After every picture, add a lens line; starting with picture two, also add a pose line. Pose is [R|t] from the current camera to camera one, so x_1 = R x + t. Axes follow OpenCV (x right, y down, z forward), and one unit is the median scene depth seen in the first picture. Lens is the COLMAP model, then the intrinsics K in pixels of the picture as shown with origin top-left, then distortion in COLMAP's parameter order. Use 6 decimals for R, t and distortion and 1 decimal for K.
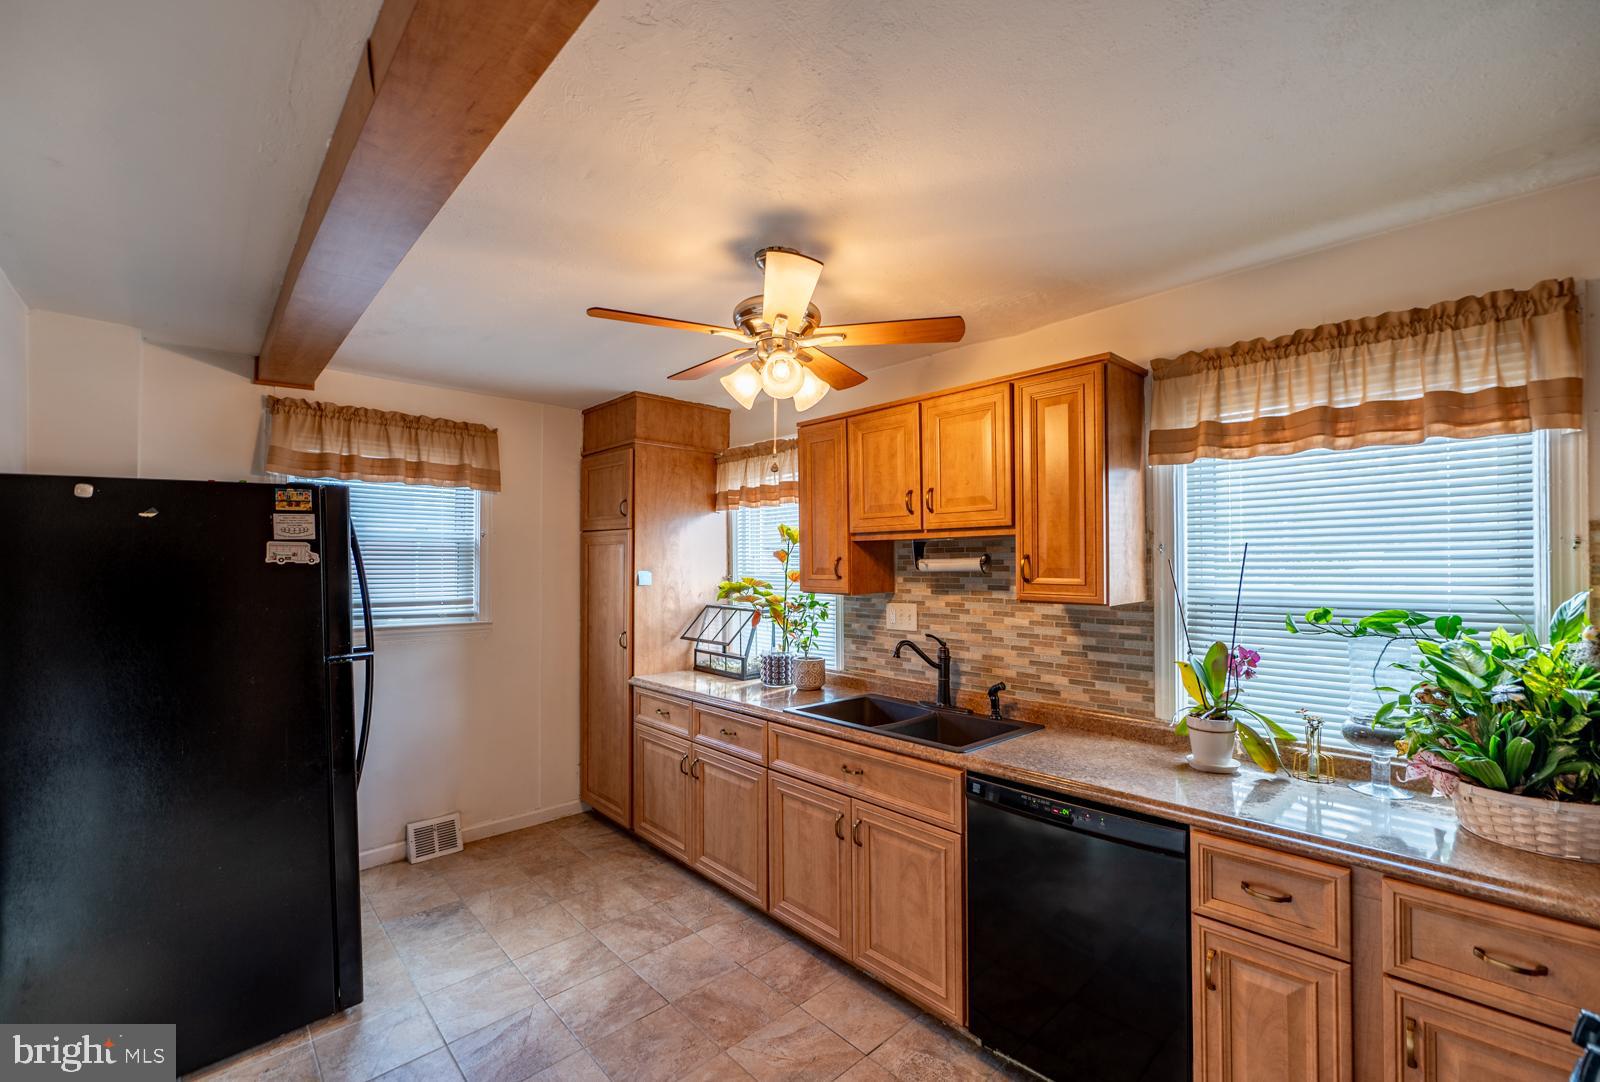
lens RADIAL K [[666.6, 0, 795.4], [0, 666.6, 554.3], [0, 0, 1]] dist [-0.007206, -0.000273]
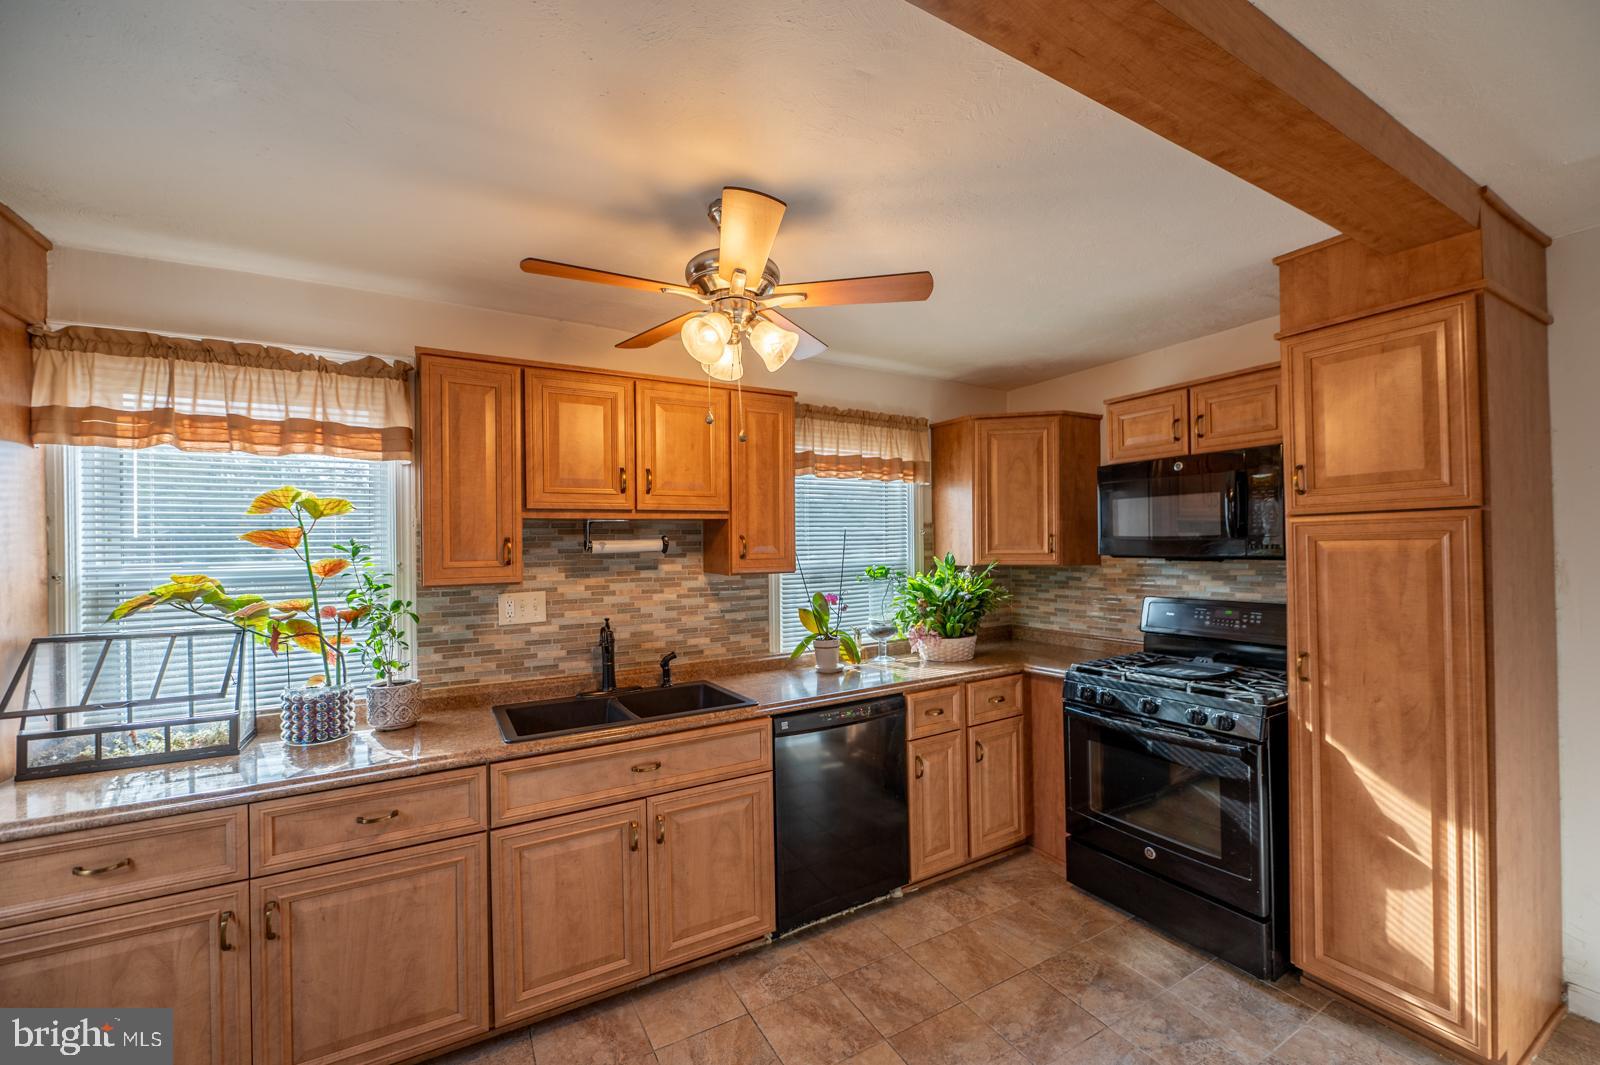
lens RADIAL K [[636.3, 0, 812.4], [0, 636.3, 541.5], [0, 0, 1]] dist [-0.008458, -0.000221]
pose [[0.223732, 0.005306, 0.974636, -0.682569], [0.002352, 0.999979, -0.005984, 0.016155], [-0.974648, 0.003632, 0.223715, 0.548428]]
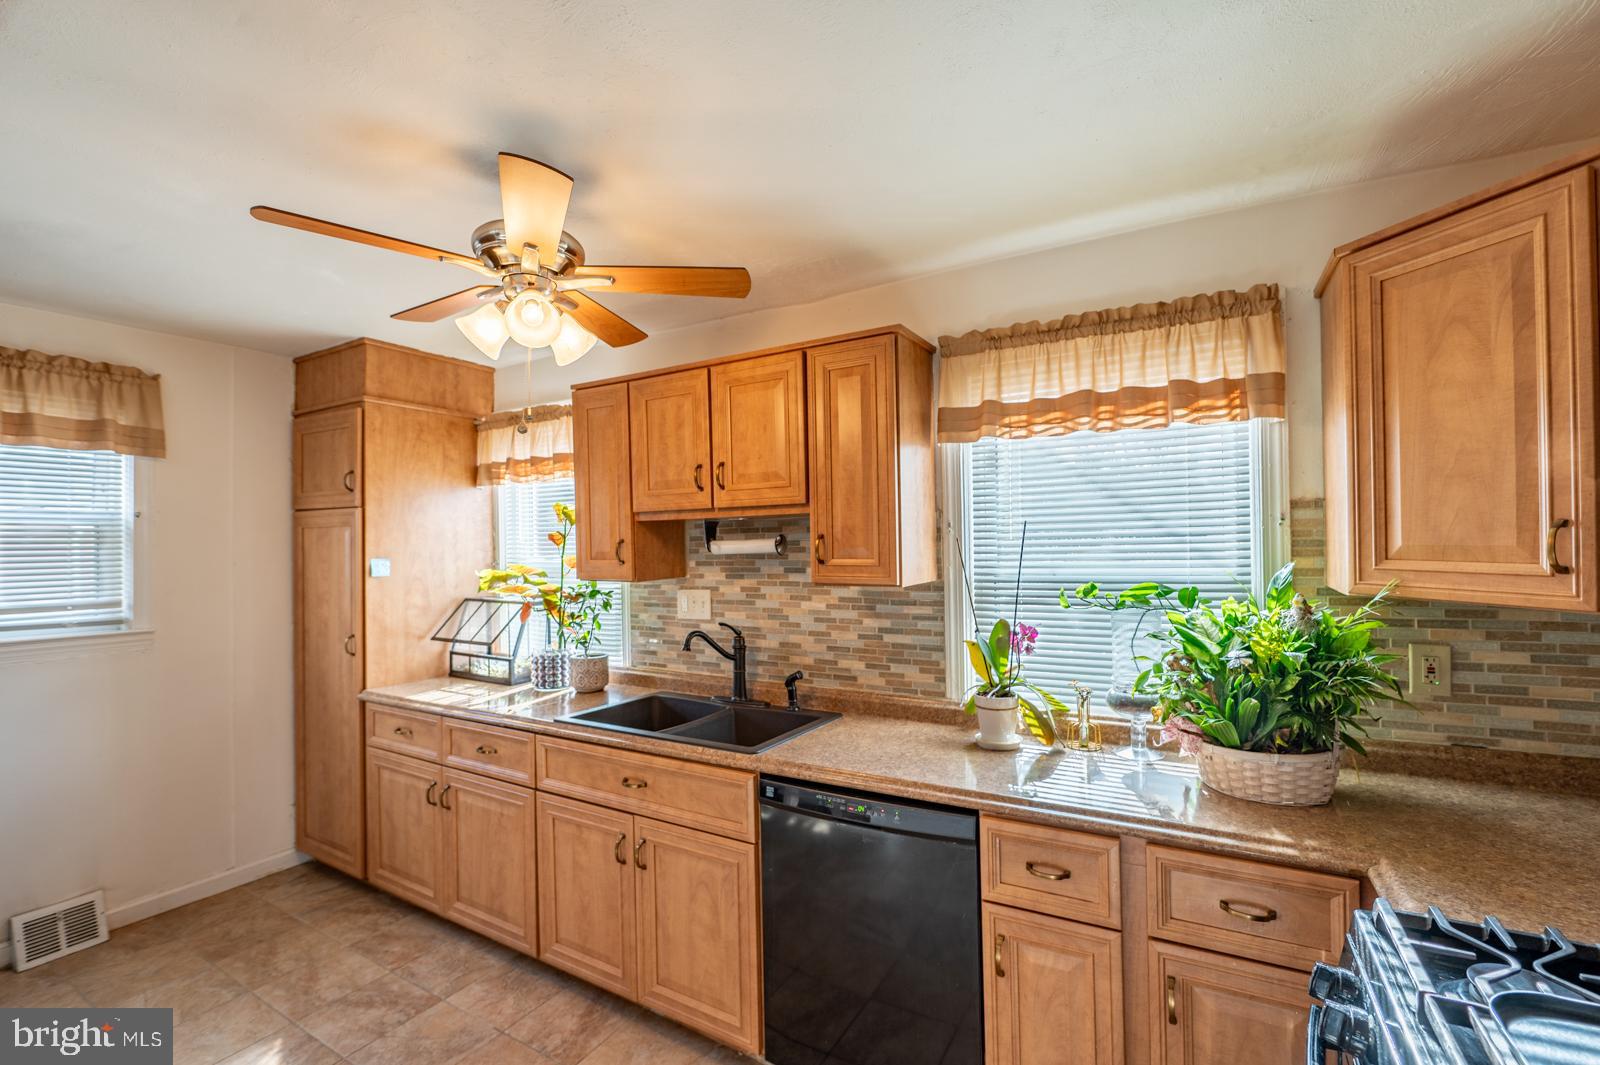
lens RADIAL K [[694.9, 0, 800.0], [0, 694.9, 532.5], [0, 0, 1]] dist [-0.009581, -0.000295]
pose [[0.958430, -0.007628, 0.285227, 0.034586], [0.009250, 0.999948, -0.004338, 0.001330], [-0.285179, 0.006796, 0.958450, 0.061274]]
